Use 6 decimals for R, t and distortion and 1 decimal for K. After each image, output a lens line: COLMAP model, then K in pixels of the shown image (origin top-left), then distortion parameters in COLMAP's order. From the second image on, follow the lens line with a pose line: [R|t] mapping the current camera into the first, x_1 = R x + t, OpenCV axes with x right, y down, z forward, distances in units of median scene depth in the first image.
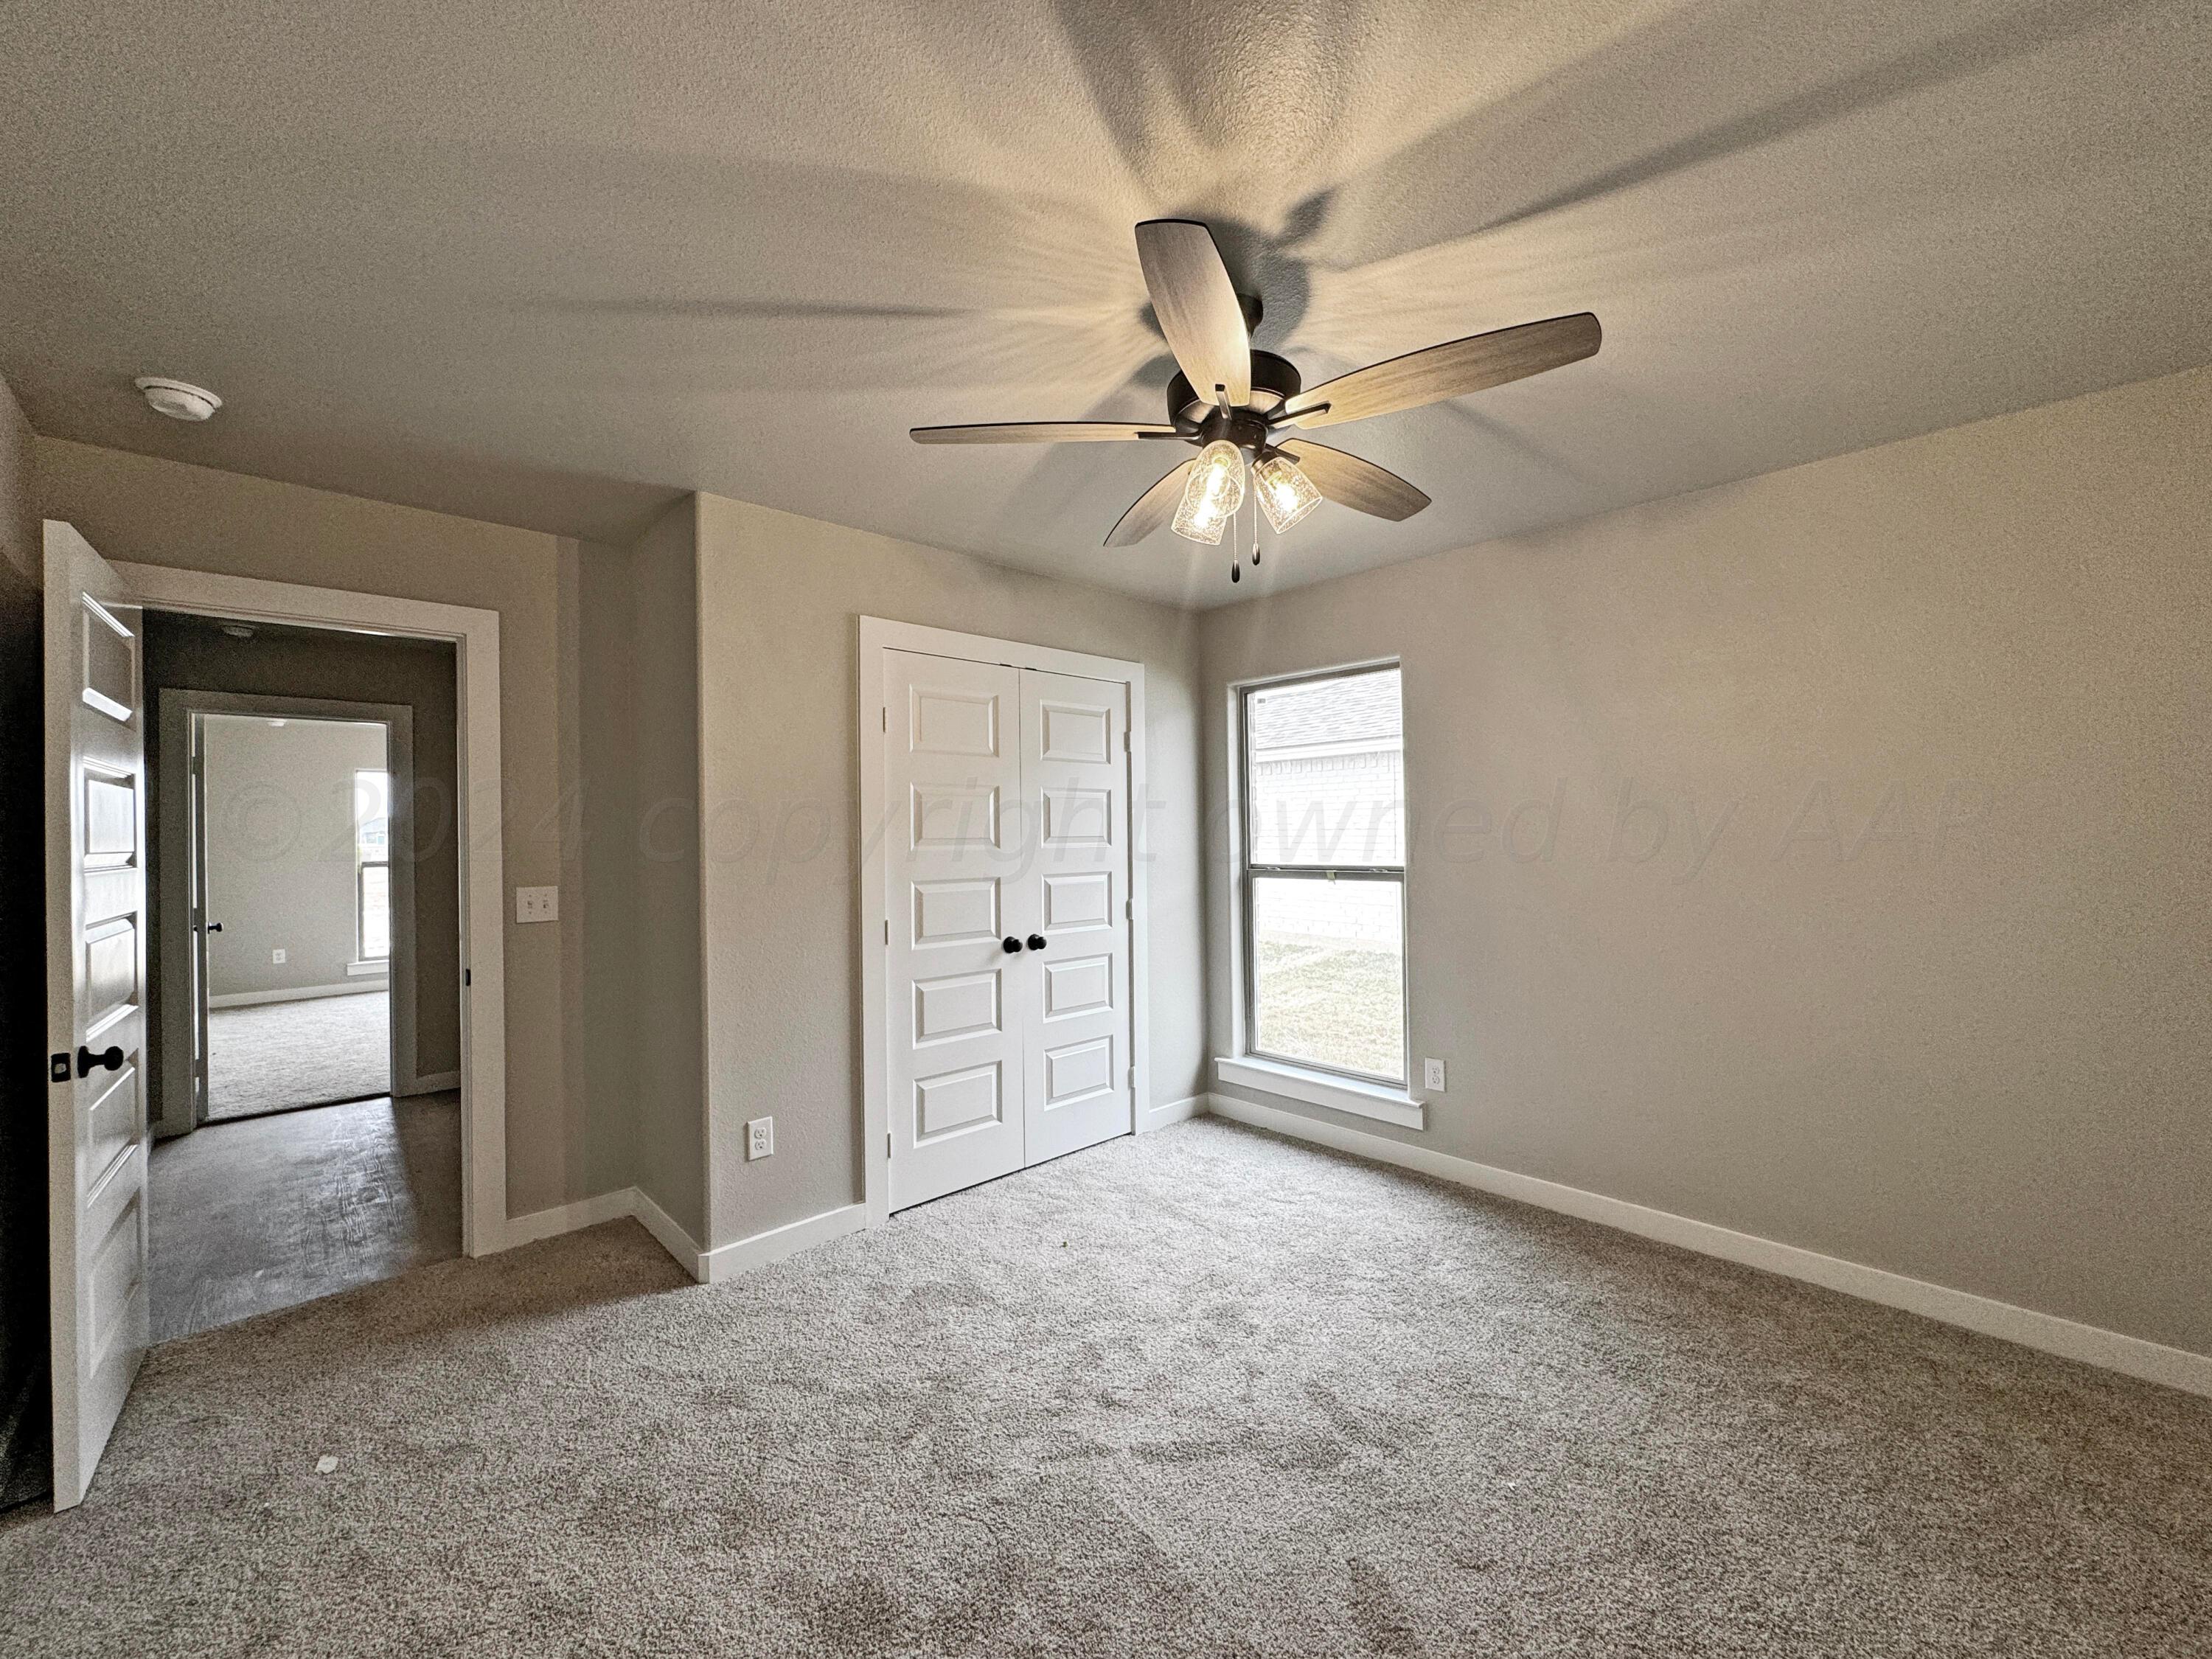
lens RADIAL K [[882.5, 0, 1103.0], [0, 882.5, 827.3], [0, 0, 1]] dist [-0.001712, -0.000112]
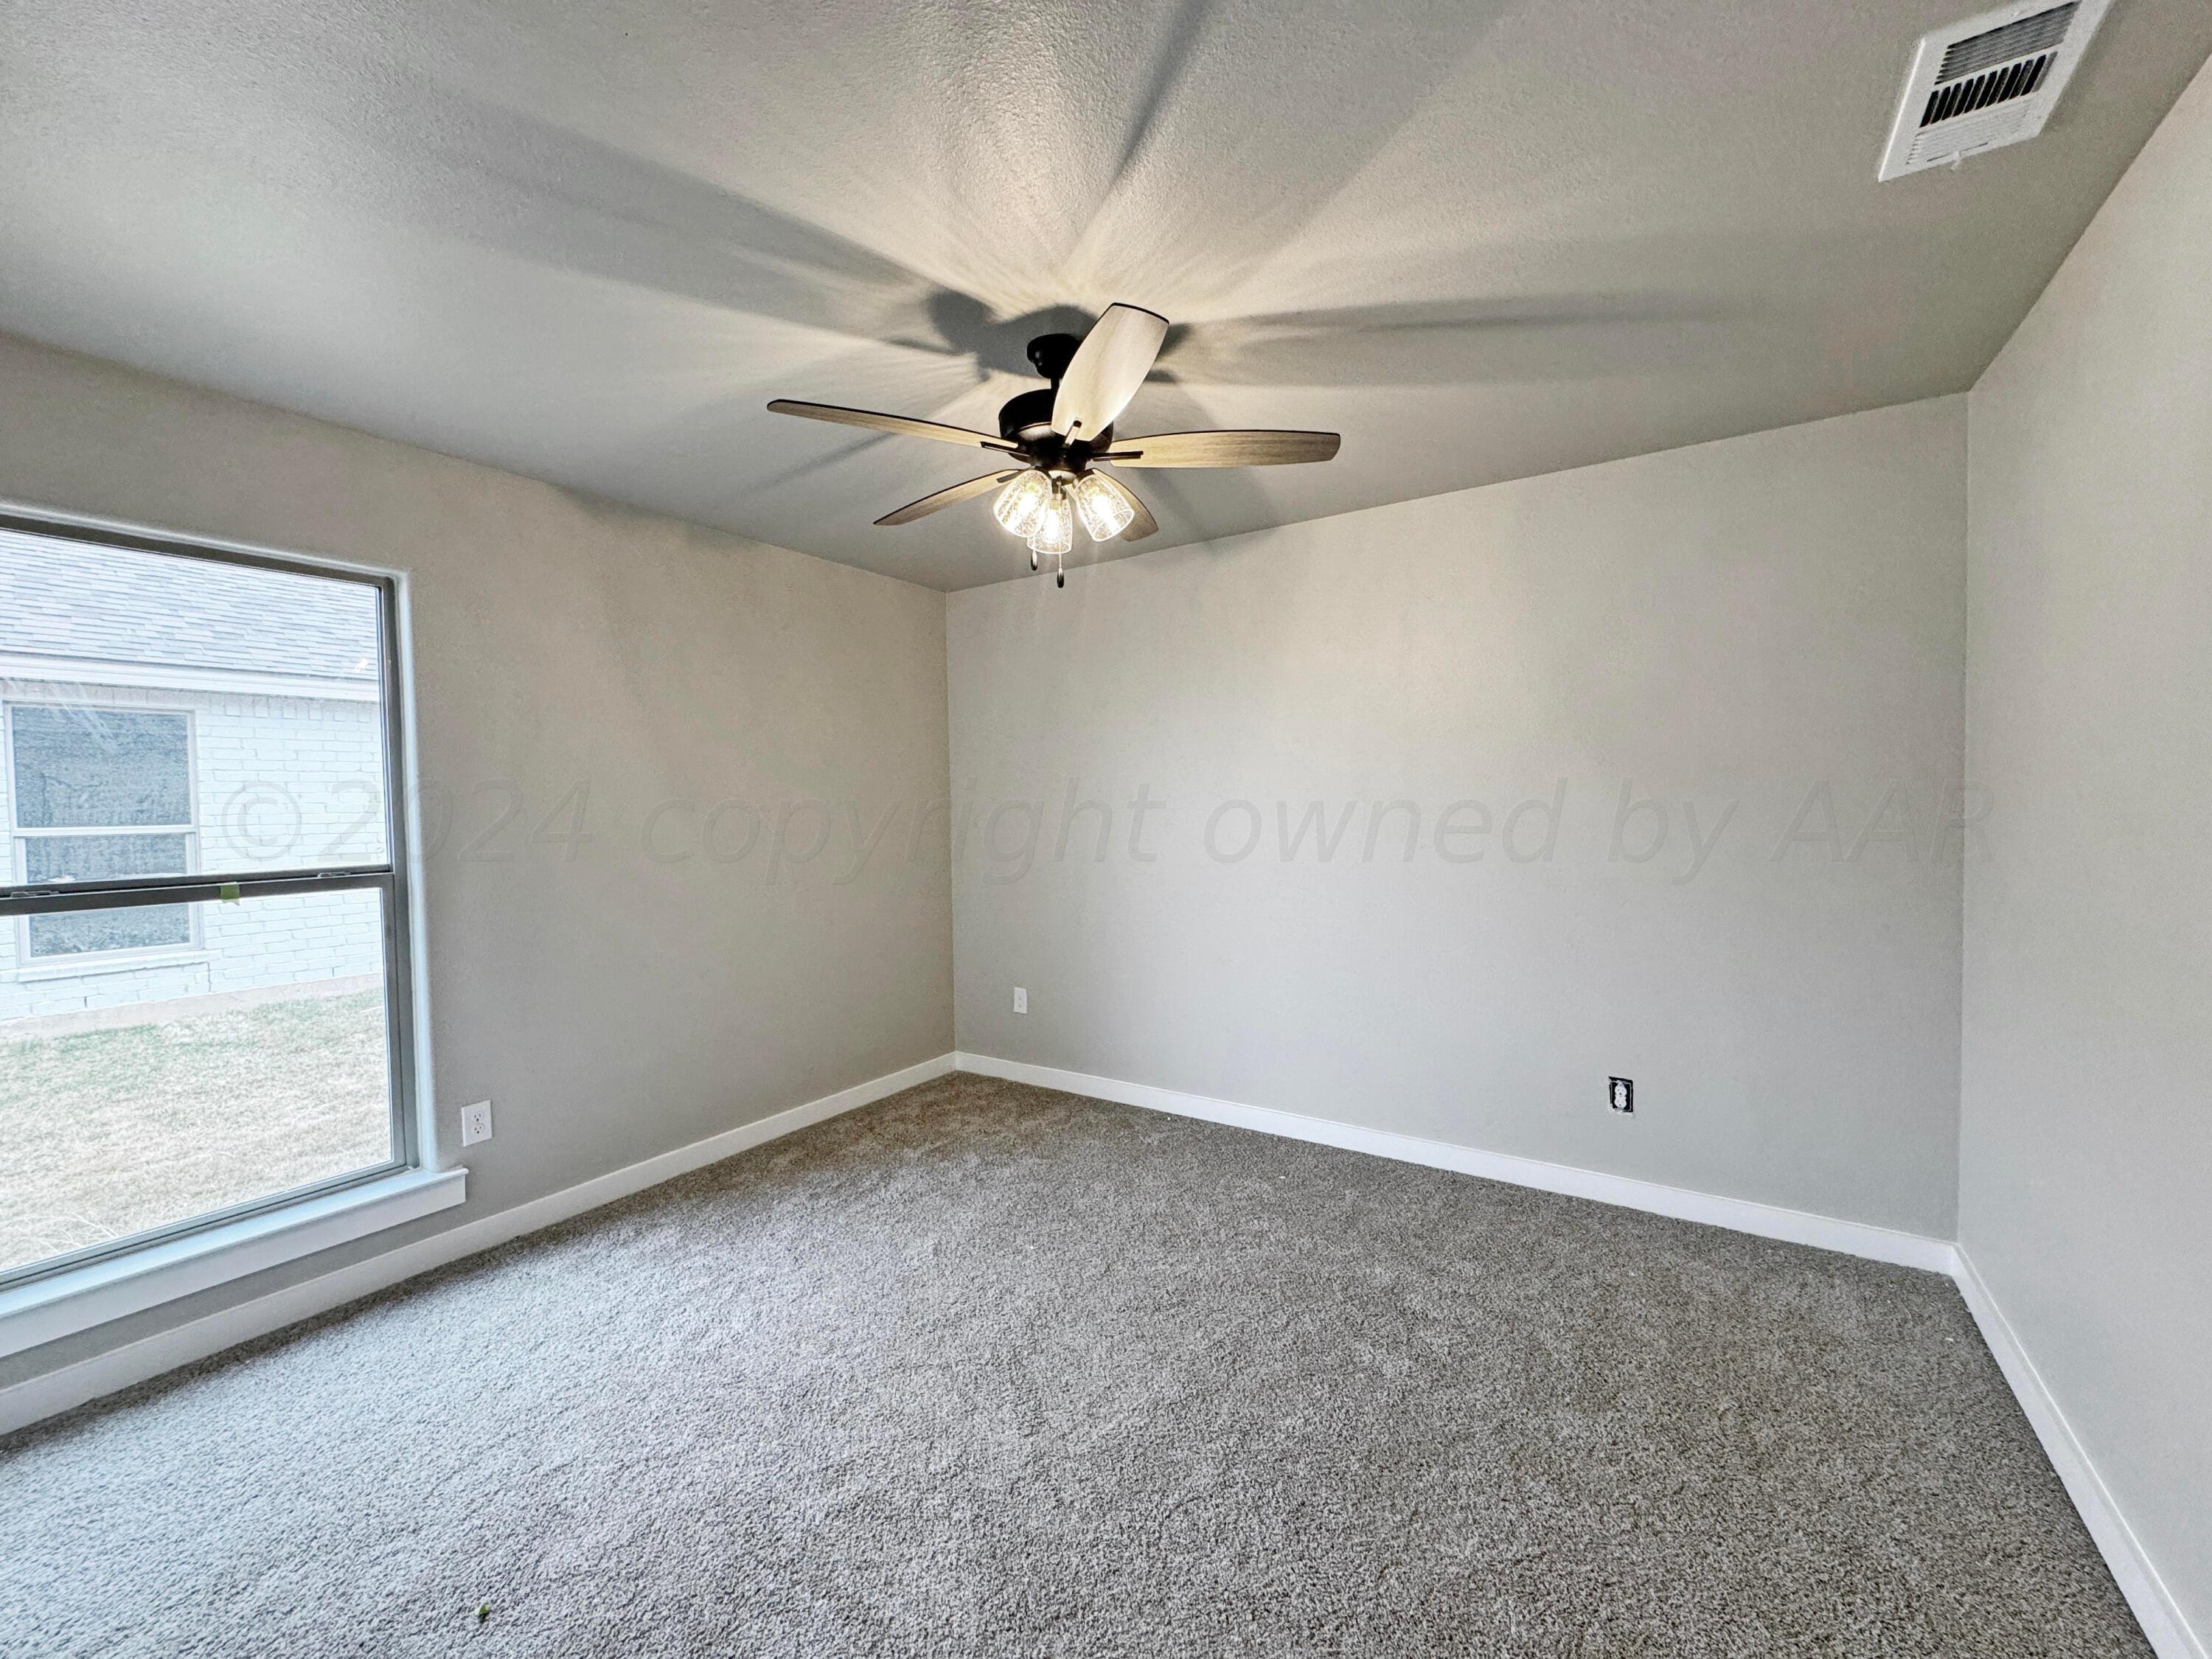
lens RADIAL K [[881.9, 0, 1099.9], [0, 881.9, 811.1], [0, 0, 1]] dist [-0.000416, -0.000028]
pose [[-0.216559, 0.001570, 0.976268, -0.500722], [0.014718, 0.999890, 0.001657, 0.008144], [-0.976159, 0.014727, -0.216558, 0.605165]]
